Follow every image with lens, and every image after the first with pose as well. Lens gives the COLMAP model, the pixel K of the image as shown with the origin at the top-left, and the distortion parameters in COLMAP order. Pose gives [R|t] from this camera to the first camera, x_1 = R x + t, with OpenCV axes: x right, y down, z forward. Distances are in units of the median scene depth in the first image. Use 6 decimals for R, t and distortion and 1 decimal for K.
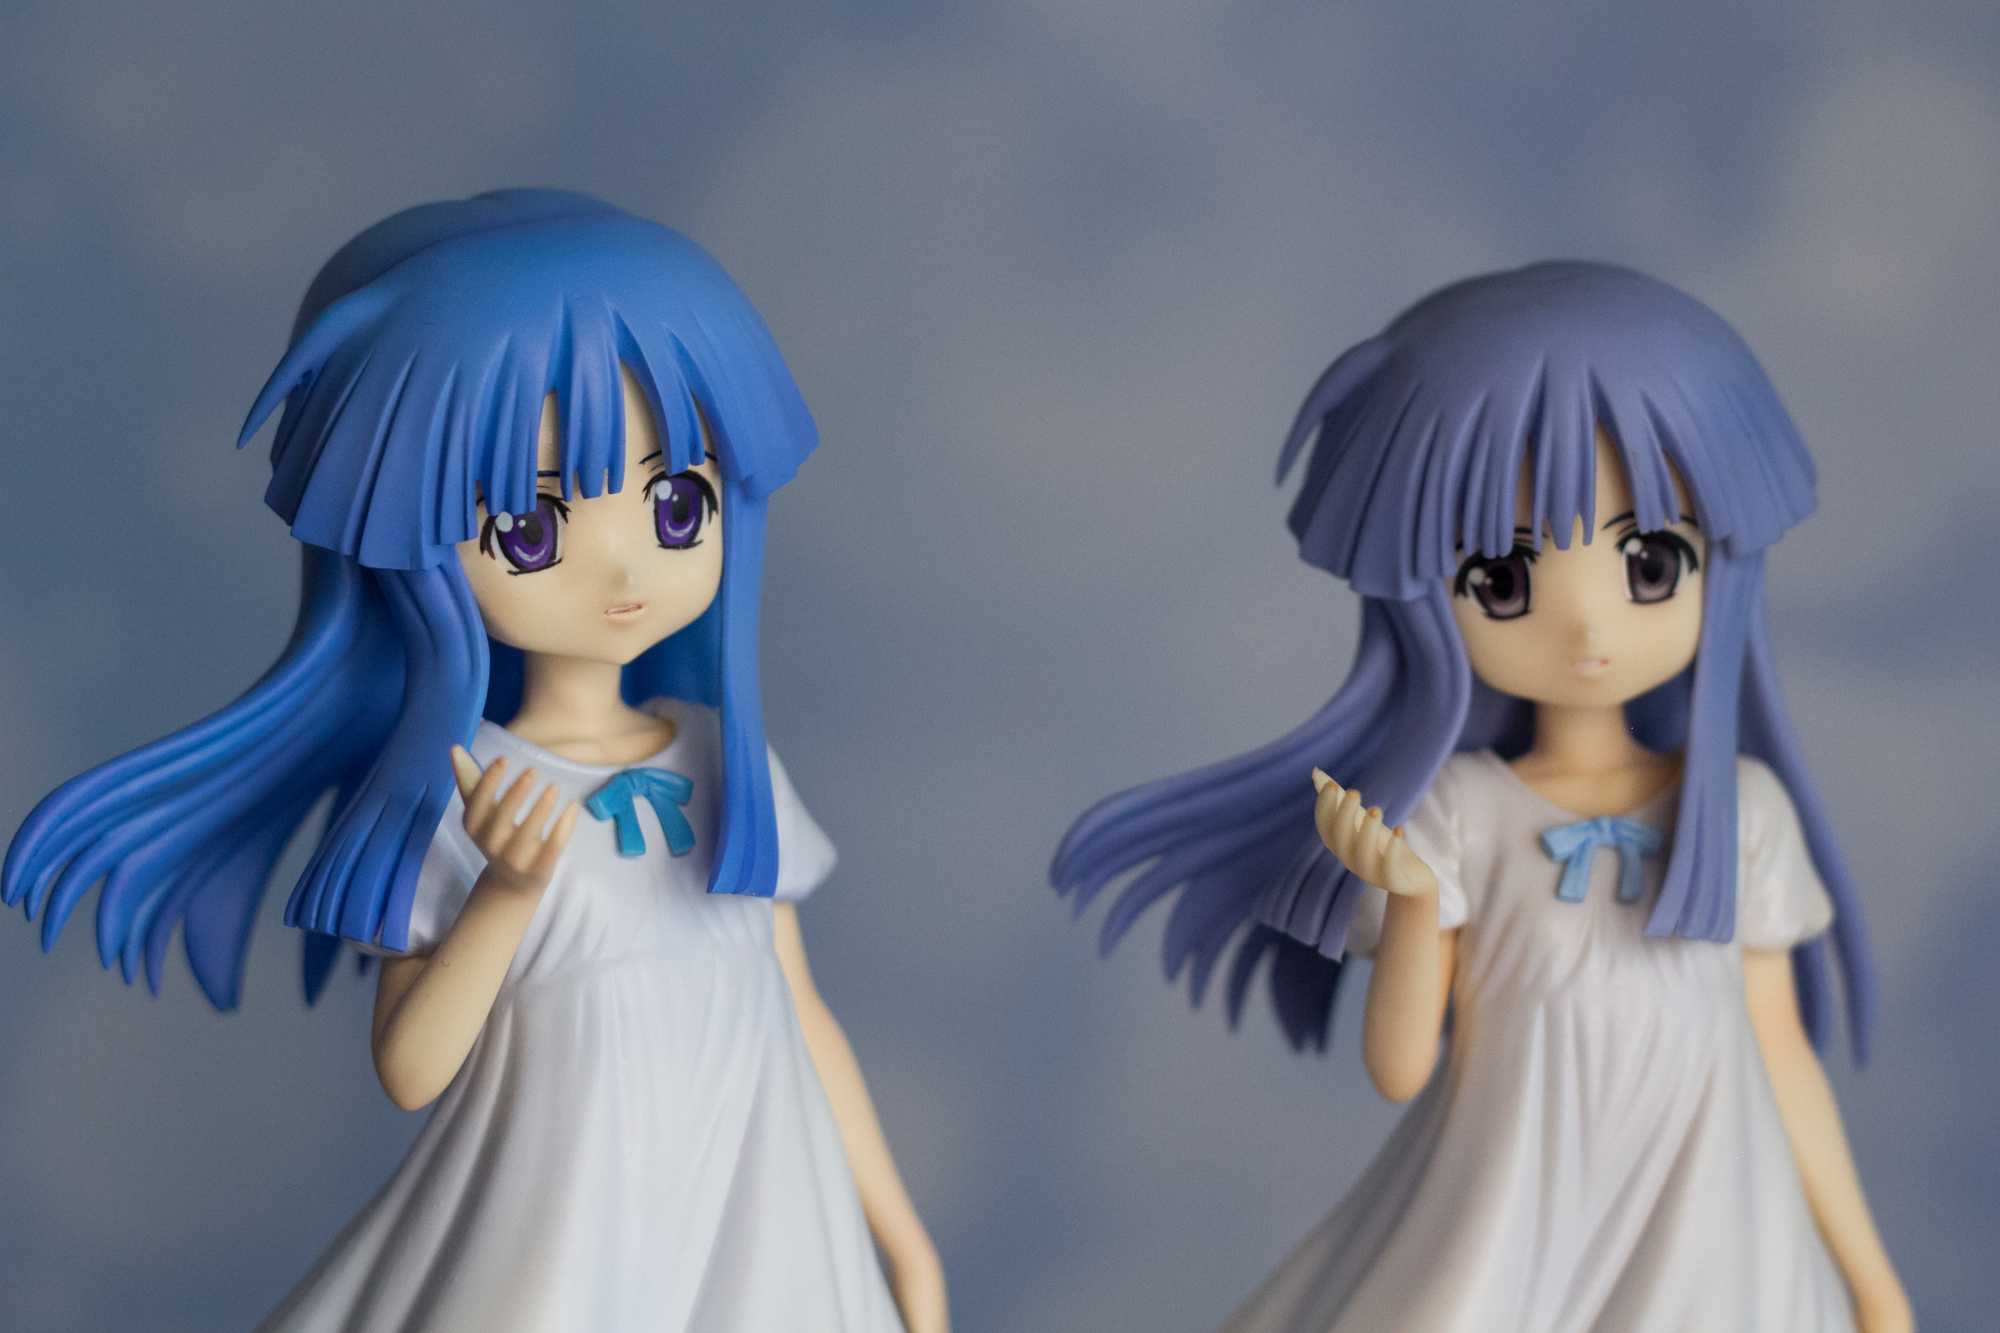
lens RADIAL K [[5556.9, 0, 996.2], [0, 5556.9, 675.0], [0, 0, 1]] dist [-0.132435, 0.000000]
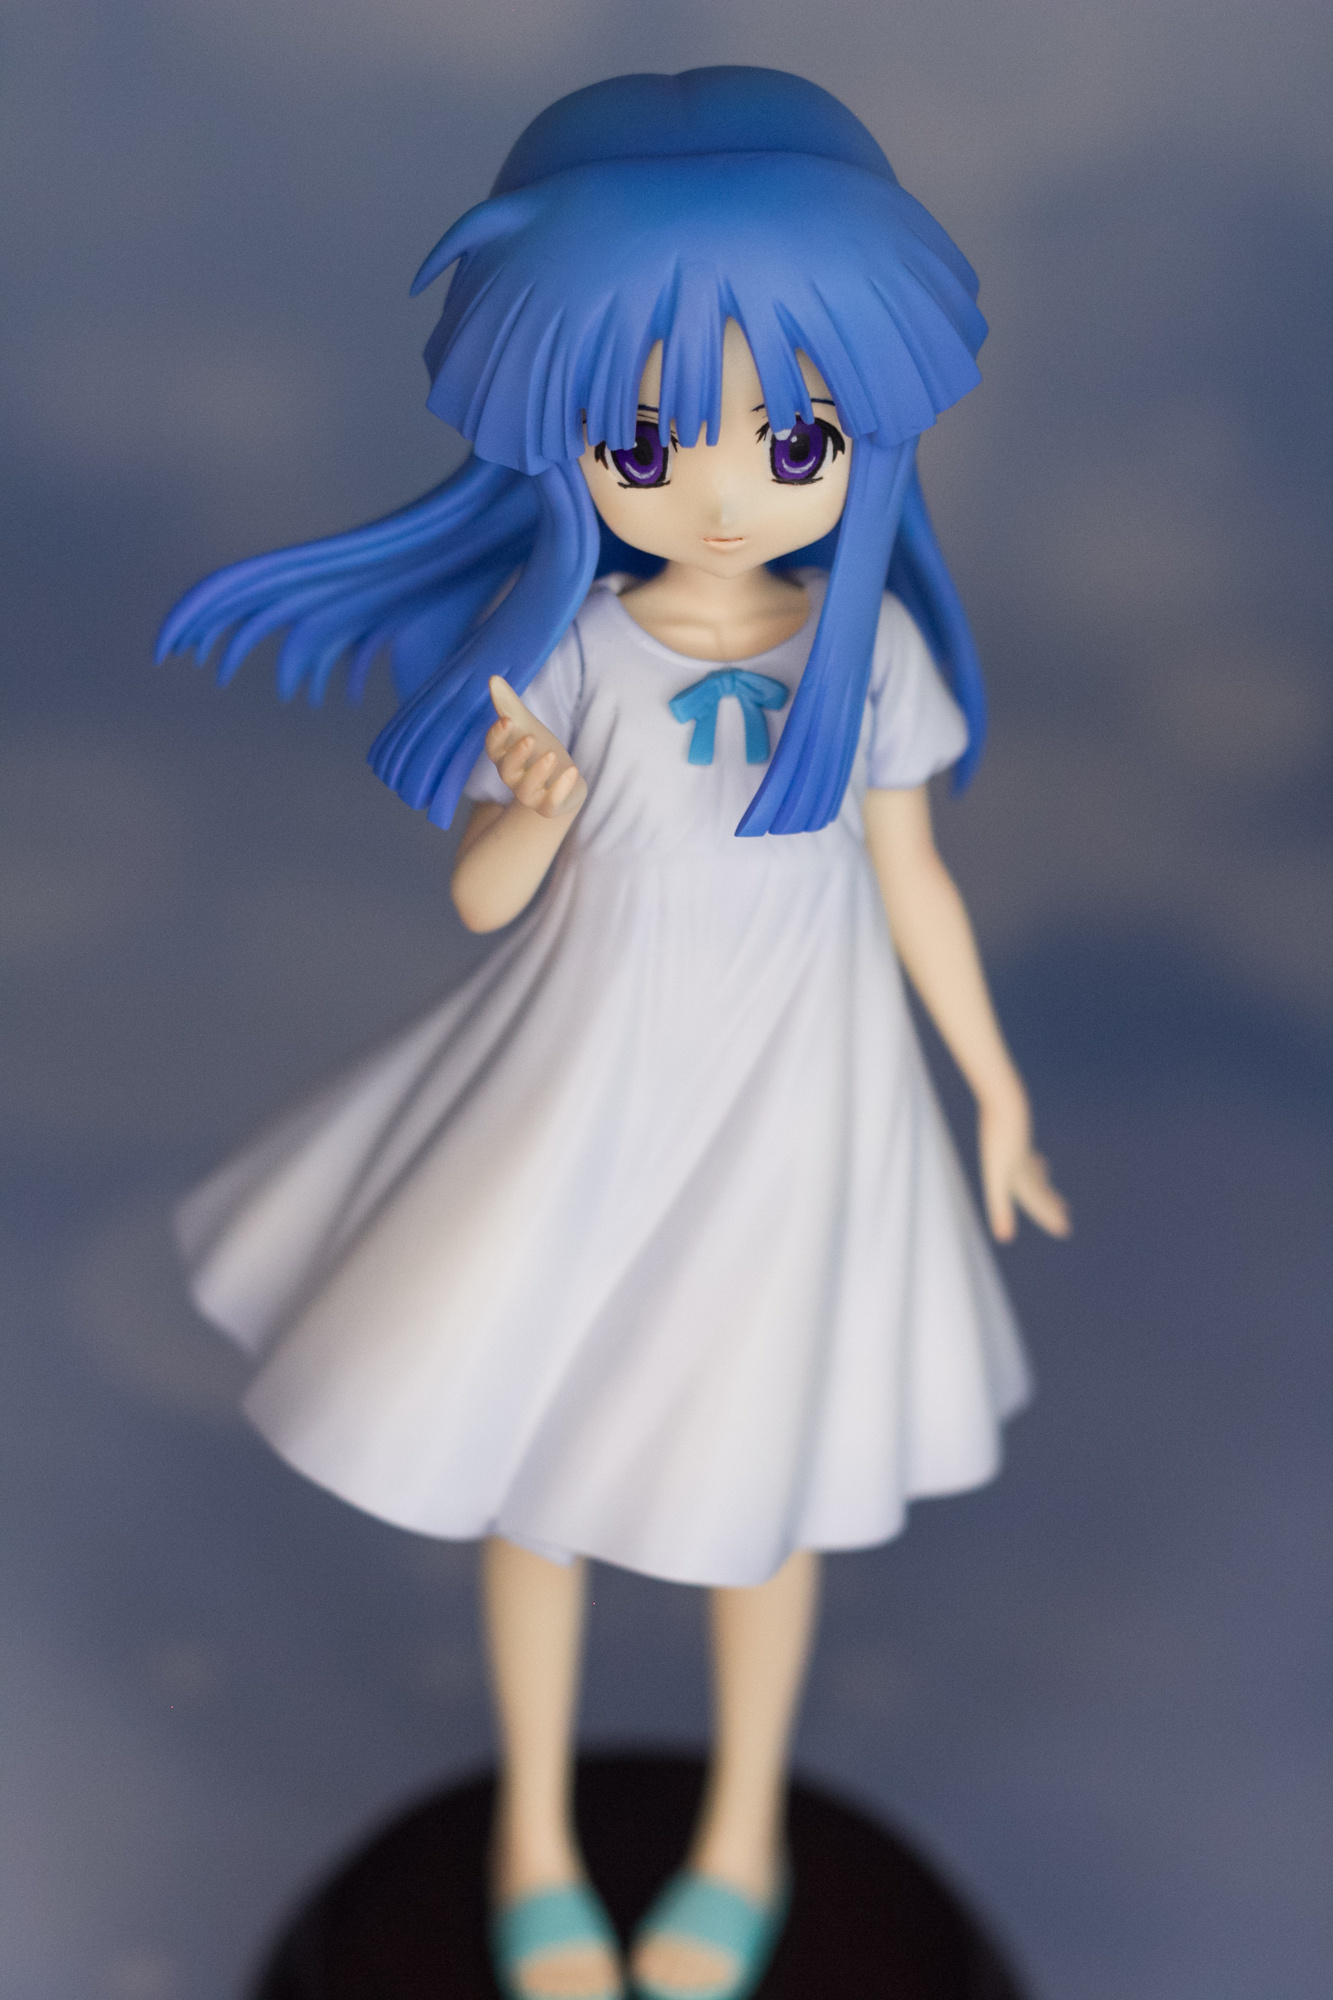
lens RADIAL K [[5556.9, 0, 665.7], [0, 5556.9, 1015.4], [0, 0, 1]] dist [-0.132435, 0.000000]
pose [[0.902994, 0.274995, -0.330120, 0.285820], [-0.123464, 0.902015, 0.413674, -0.355008], [0.411531, -0.332787, 0.848466, 0.096147]]
